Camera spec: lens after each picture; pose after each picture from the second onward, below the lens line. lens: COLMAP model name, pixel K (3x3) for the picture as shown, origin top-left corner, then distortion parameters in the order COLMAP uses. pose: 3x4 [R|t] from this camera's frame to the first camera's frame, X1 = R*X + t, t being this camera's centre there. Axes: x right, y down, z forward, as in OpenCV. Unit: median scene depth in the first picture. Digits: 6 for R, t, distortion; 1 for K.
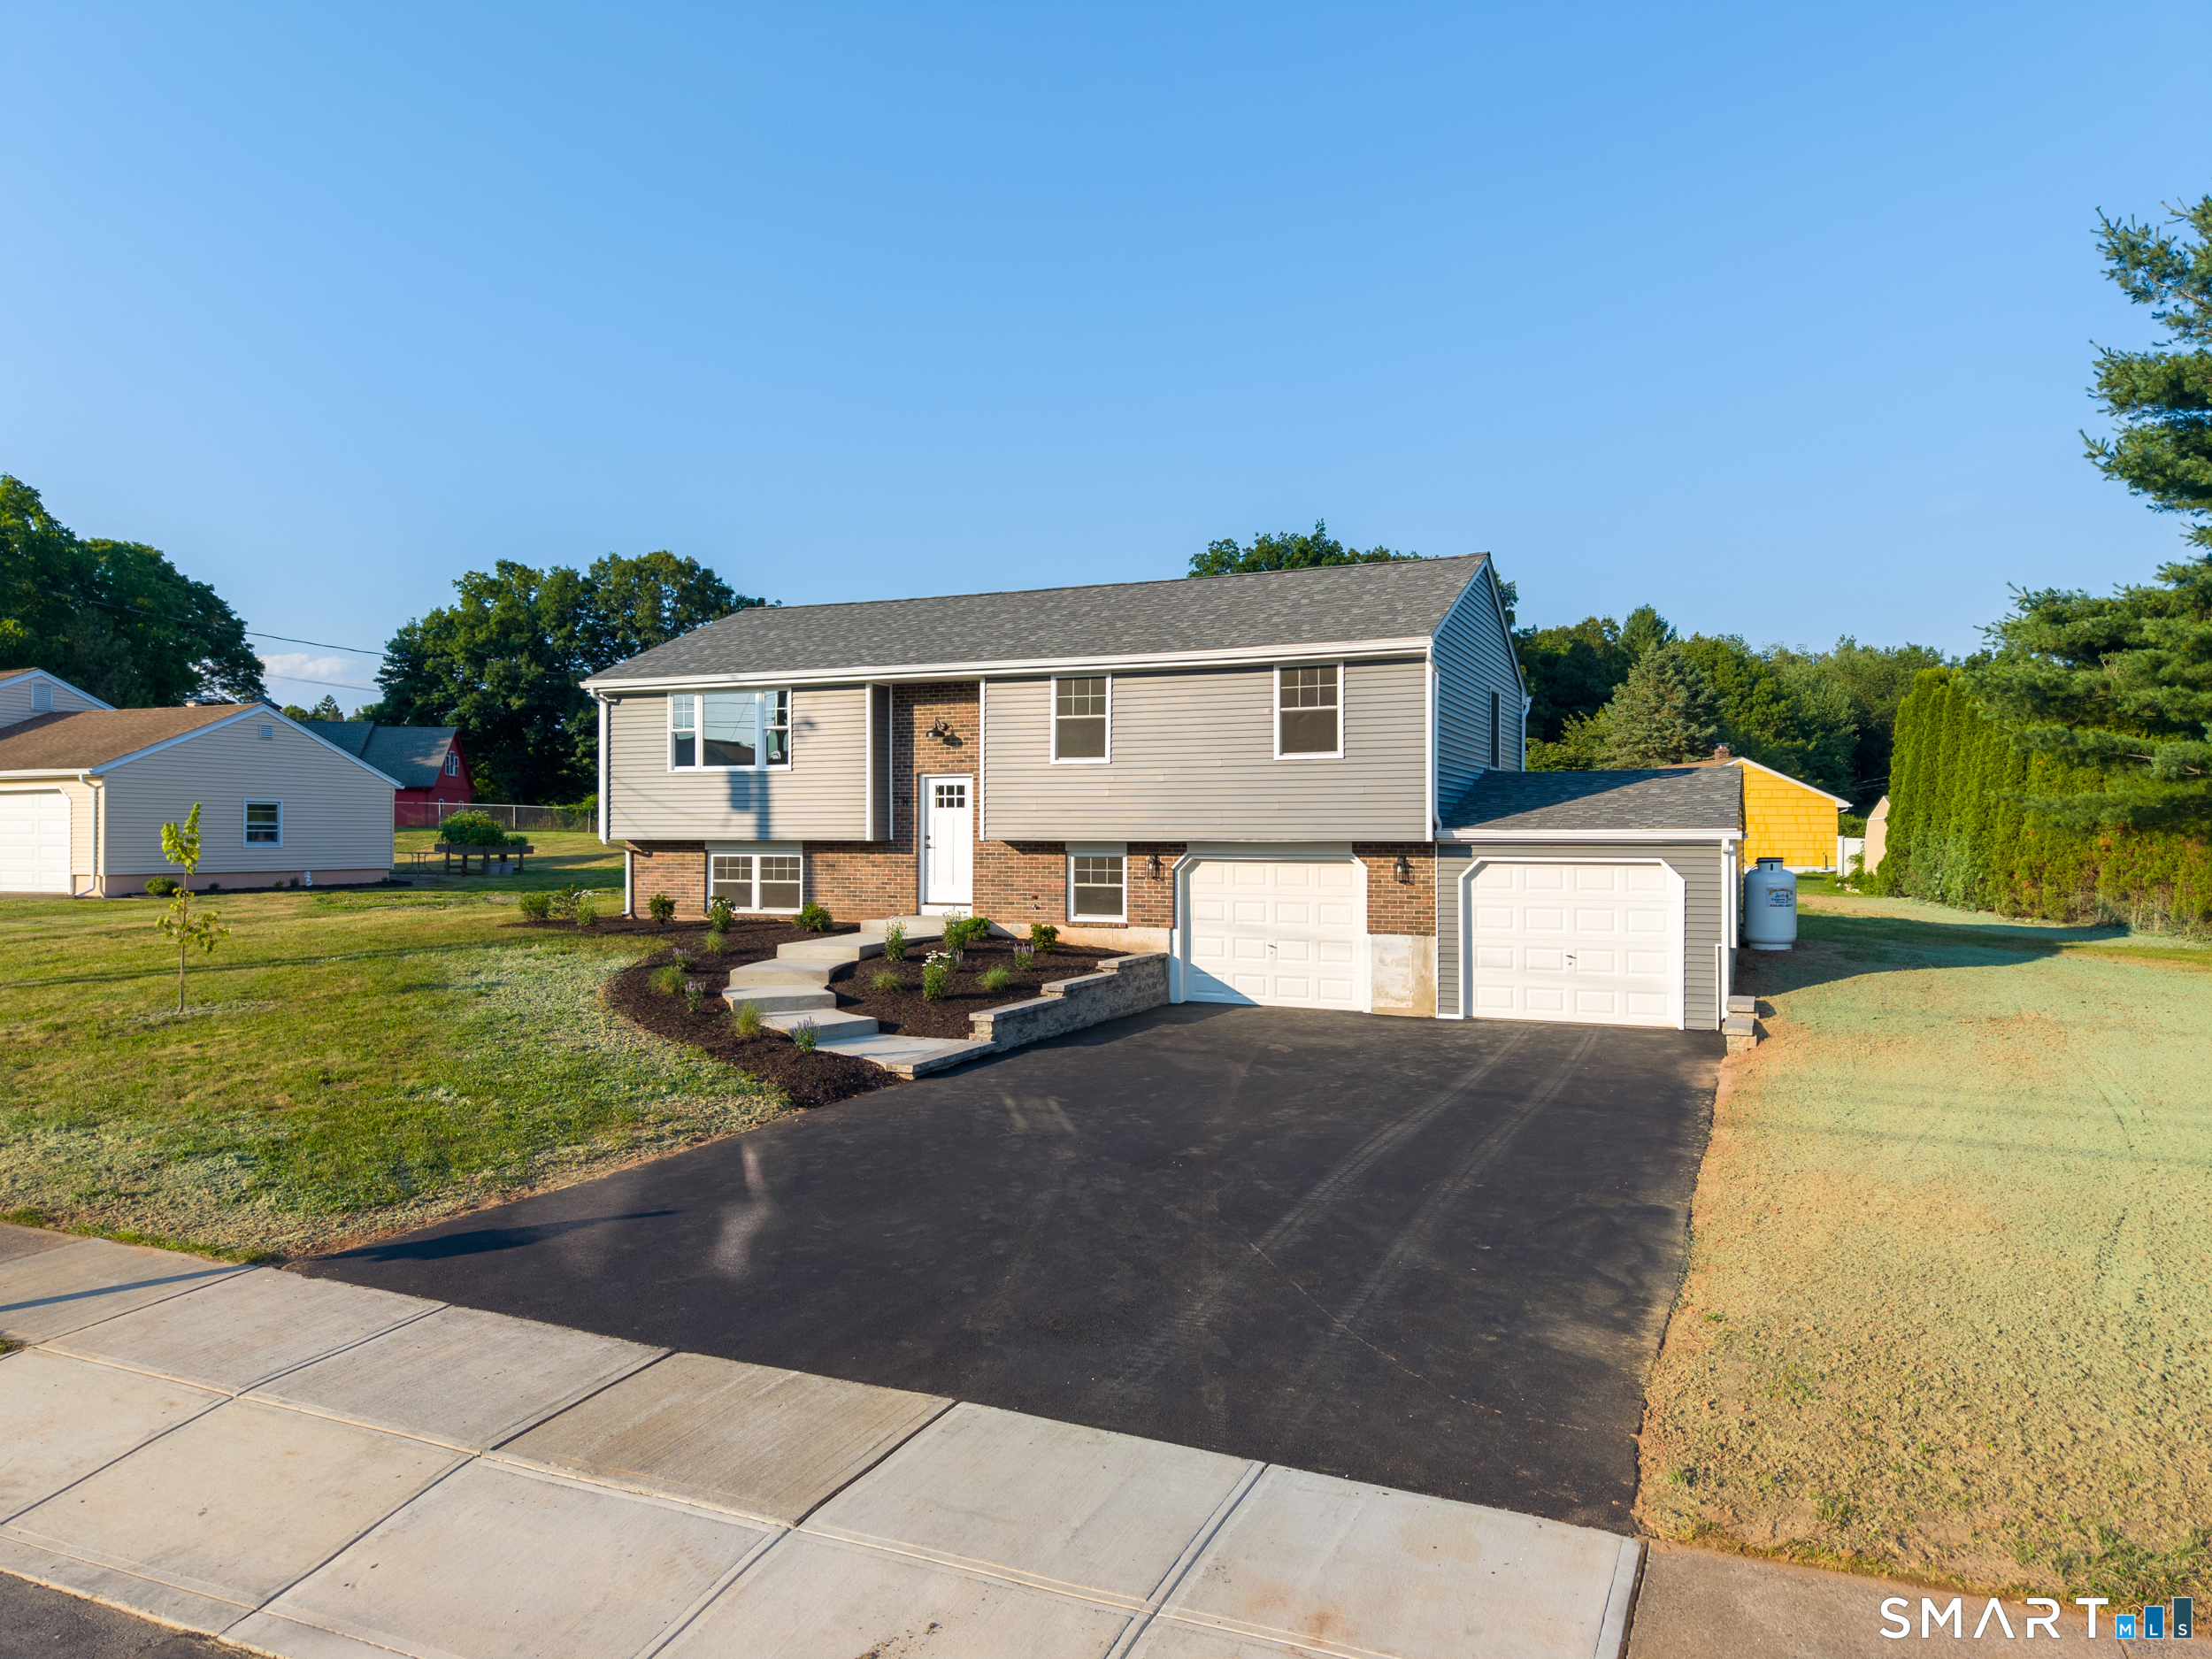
lens RADIAL K [[1483.0, 0, 1107.4], [0, 1483.0, 833.4], [0, 0, 1]] dist [0.032720, -0.034377]
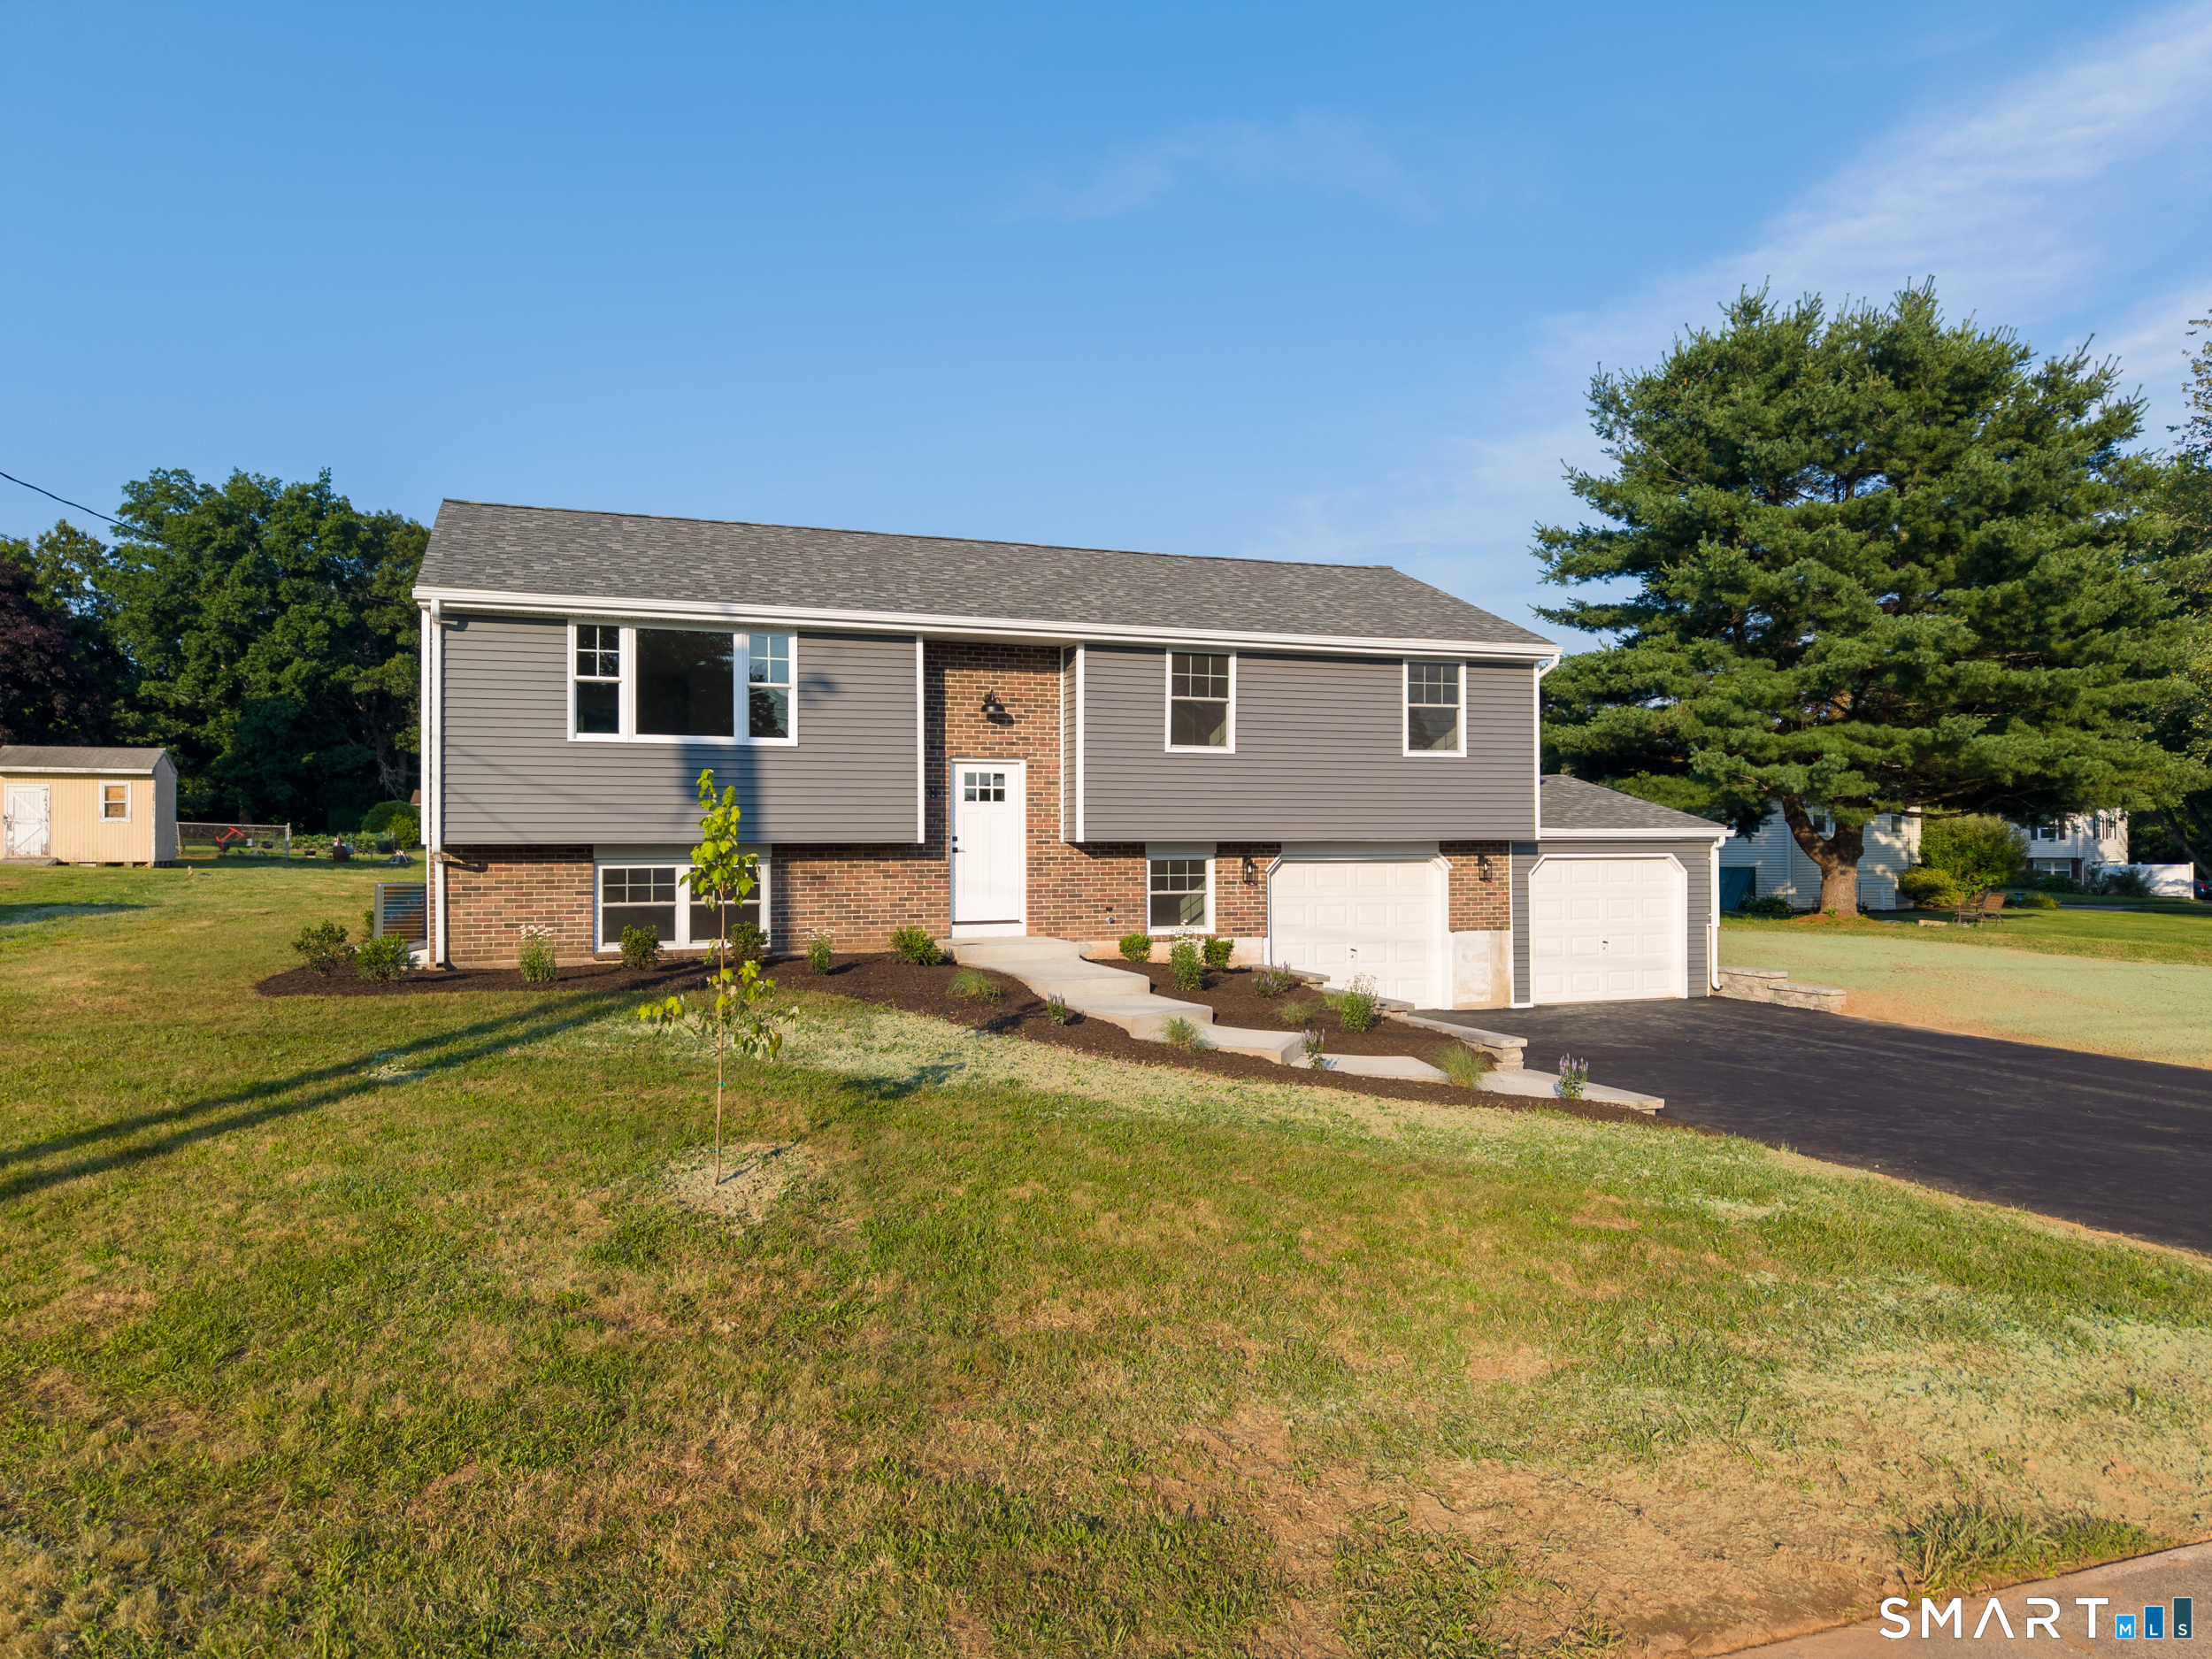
lens RADIAL K [[1483.0, 0, 1098.7], [0, 1483.0, 836.4], [0, 0, 1]] dist [0.032720, -0.034377]
pose [[0.716936, -0.002562, 0.697134, -0.622481], [0.003319, 0.999994, 0.000261, 0.001521], [-0.697131, 0.002127, 0.716940, 0.390403]]
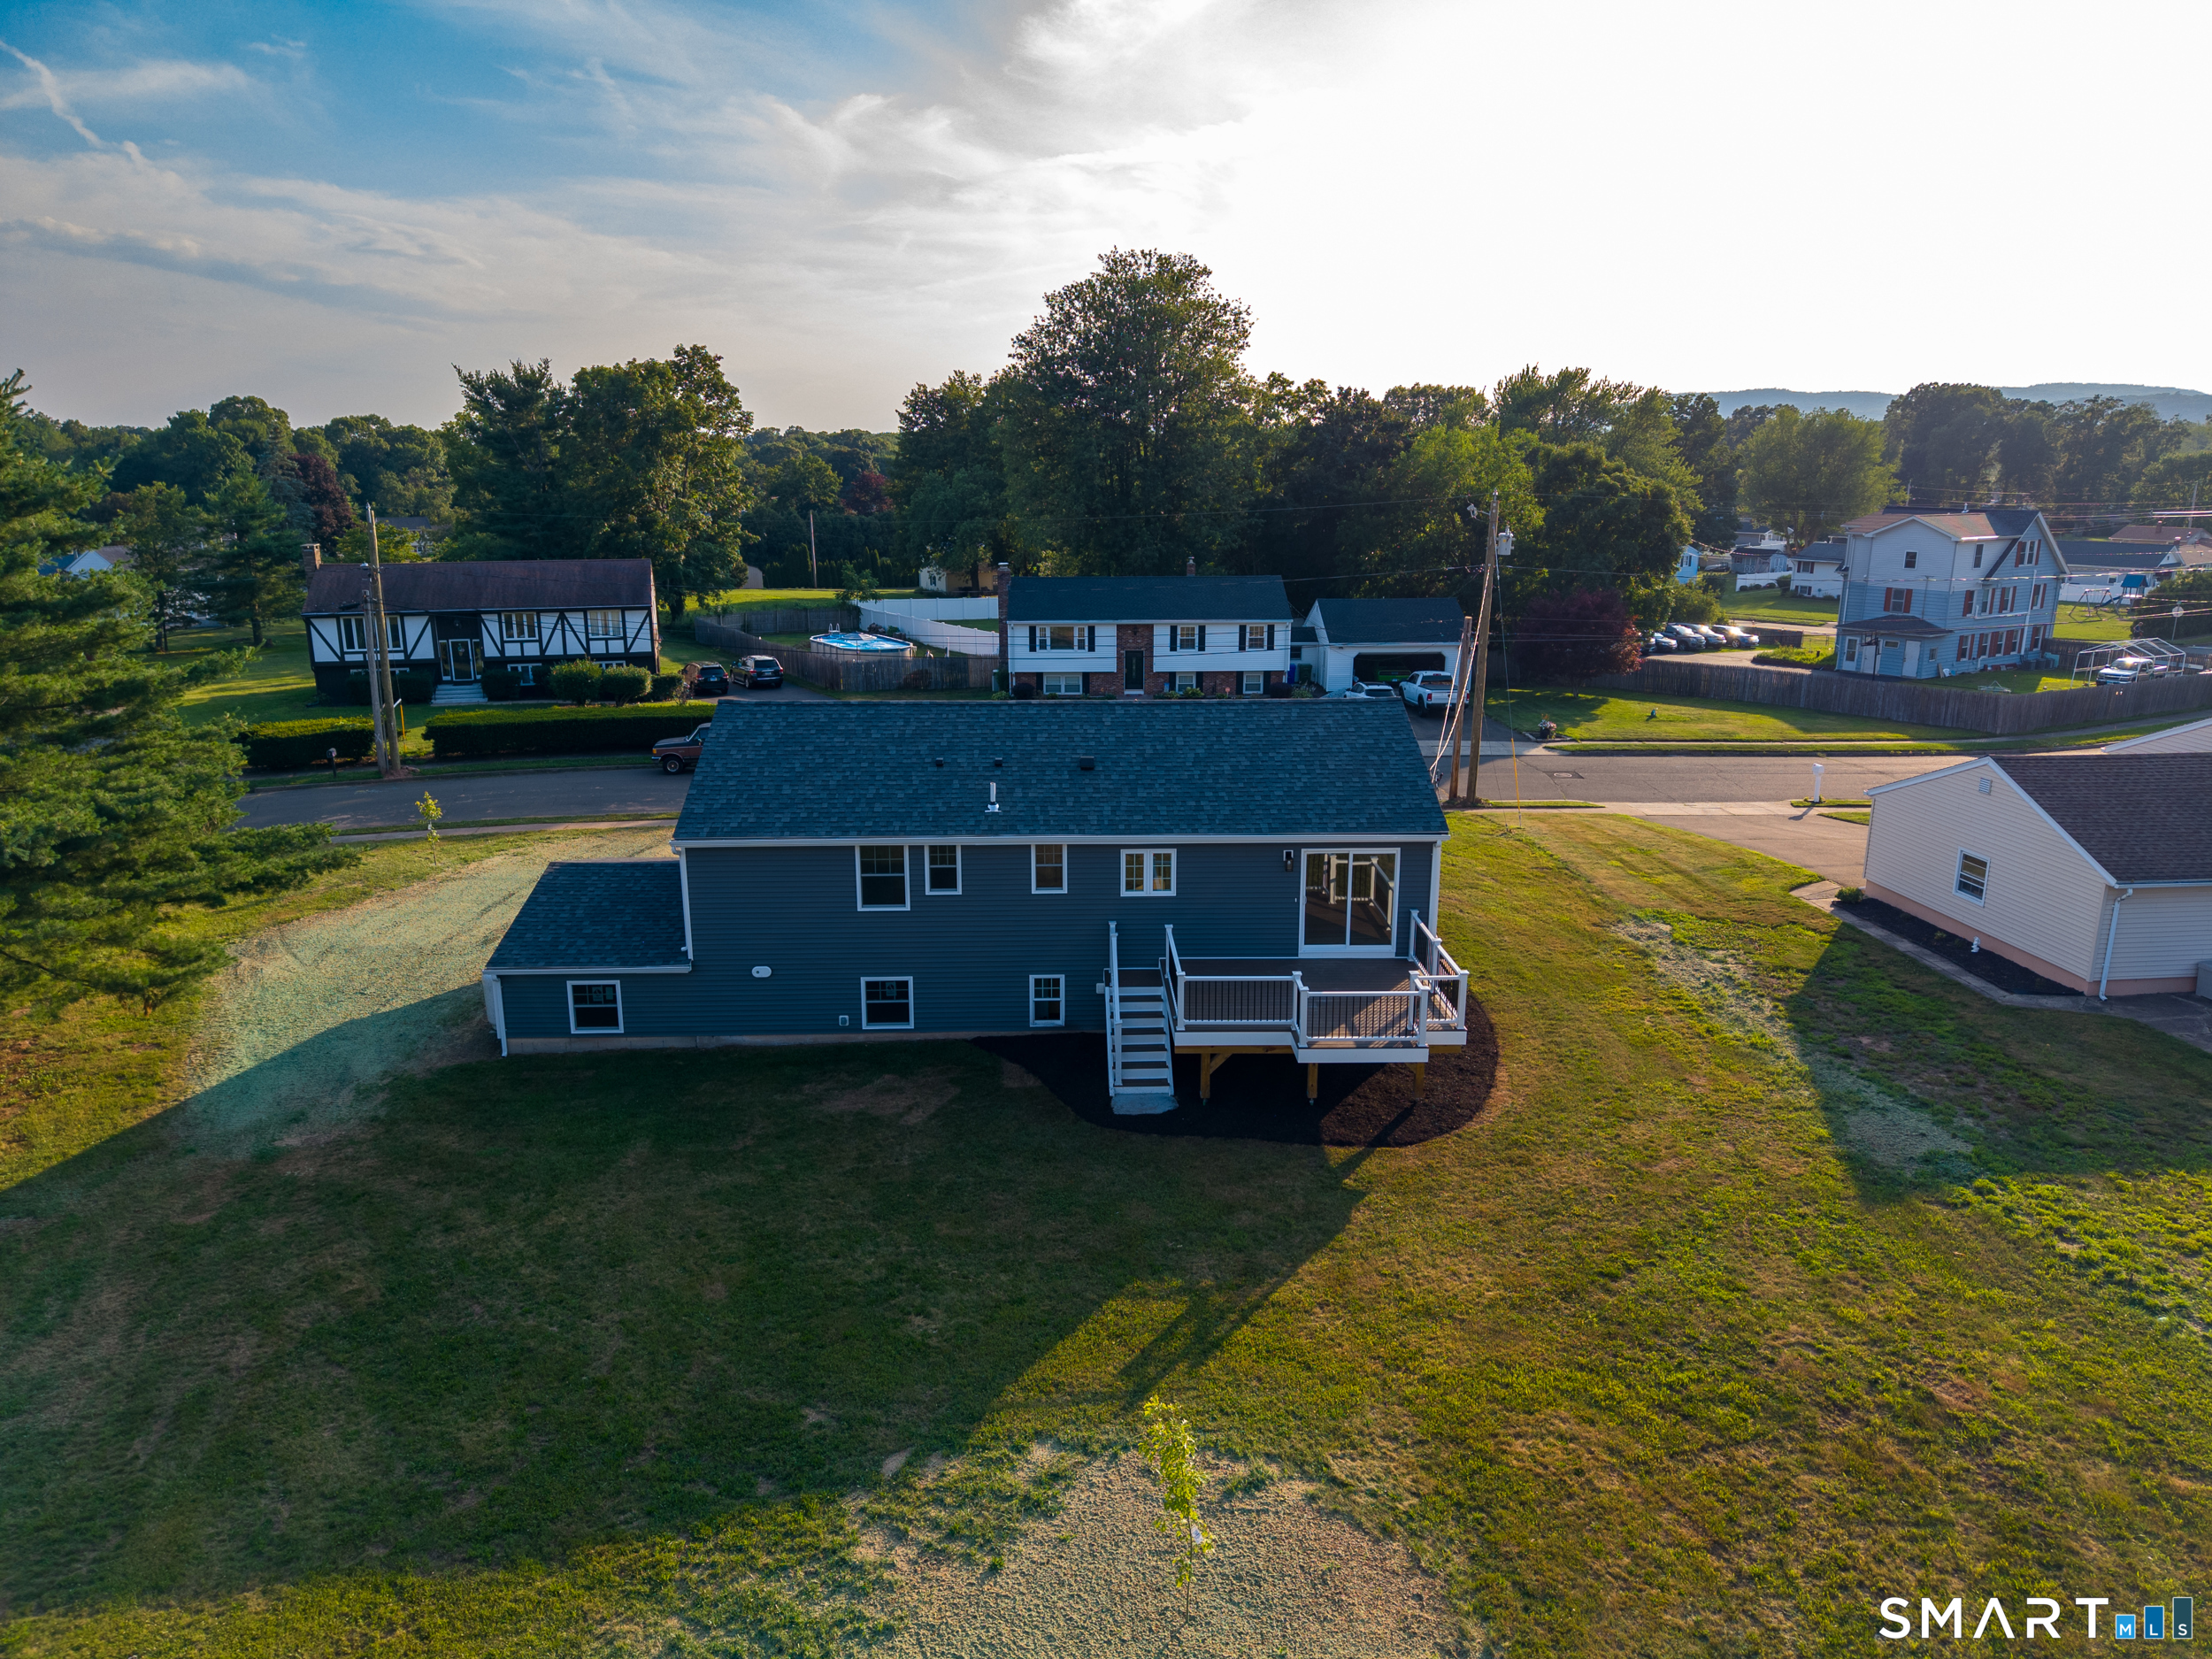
lens RADIAL K [[1483.0, 0, 1105.1], [0, 1483.0, 835.4], [0, 0, 1]] dist [0.032720, -0.034377]
pose [[-0.901366, 0.099560, -0.421459, 0.511953], [-0.003140, 0.971686, 0.236254, -0.379141], [0.433047, 0.214275, -0.875532, 2.327356]]
